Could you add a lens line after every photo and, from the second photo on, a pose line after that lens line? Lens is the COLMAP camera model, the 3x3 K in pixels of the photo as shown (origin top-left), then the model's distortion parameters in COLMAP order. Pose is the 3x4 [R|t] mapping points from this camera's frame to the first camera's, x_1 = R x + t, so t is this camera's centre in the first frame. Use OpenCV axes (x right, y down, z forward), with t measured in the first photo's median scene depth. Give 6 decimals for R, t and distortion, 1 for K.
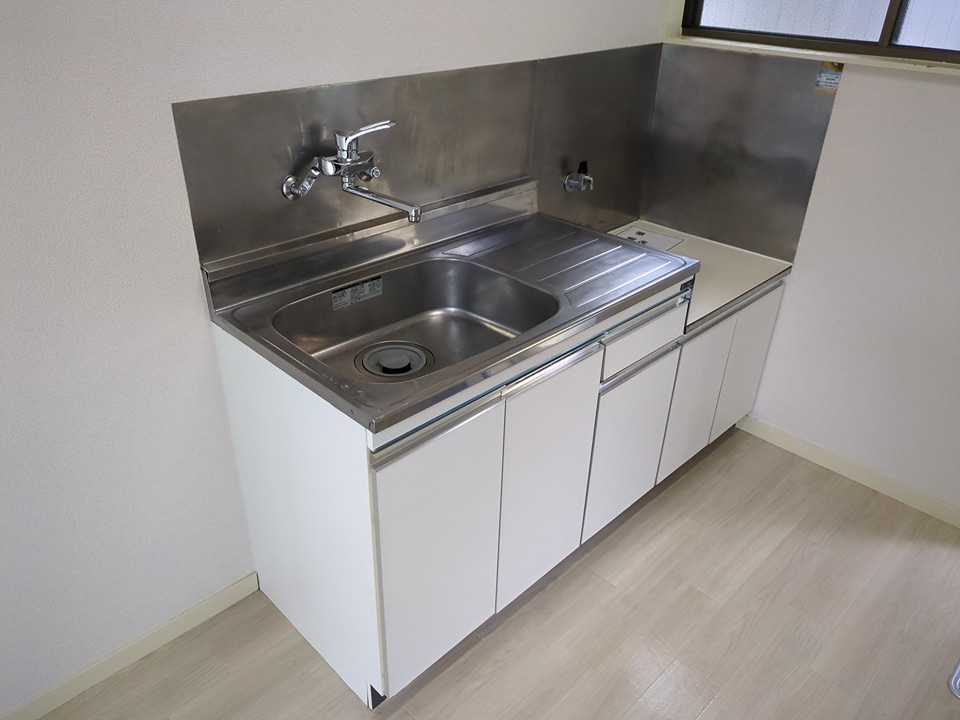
lens RADIAL K [[724.2, 0, 480.0], [0, 724.2, 360.0], [0, 0, 1]] dist [0.041001, -0.010777]
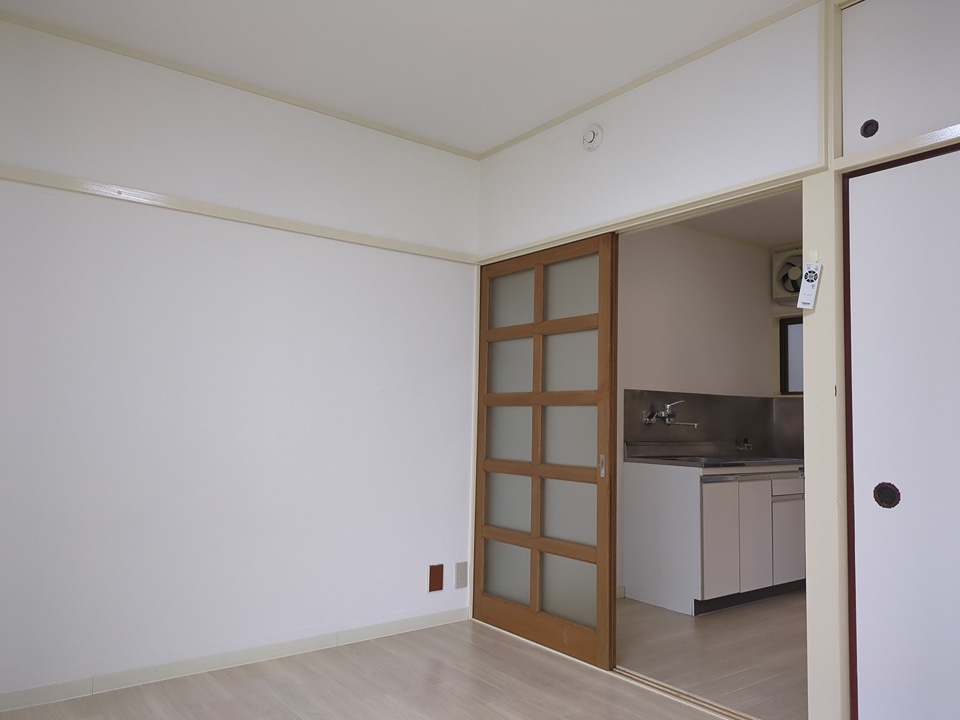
lens RADIAL K [[728.3, 0, 474.8], [0, 728.3, 369.3], [0, 0, 1]] dist [0.058470, -0.063319]
pose [[0.990282, -0.018228, -0.137875, -0.415044], [-0.061579, 0.831429, -0.552208, 0.956736], [0.124699, 0.555332, 0.822227, -1.233123]]
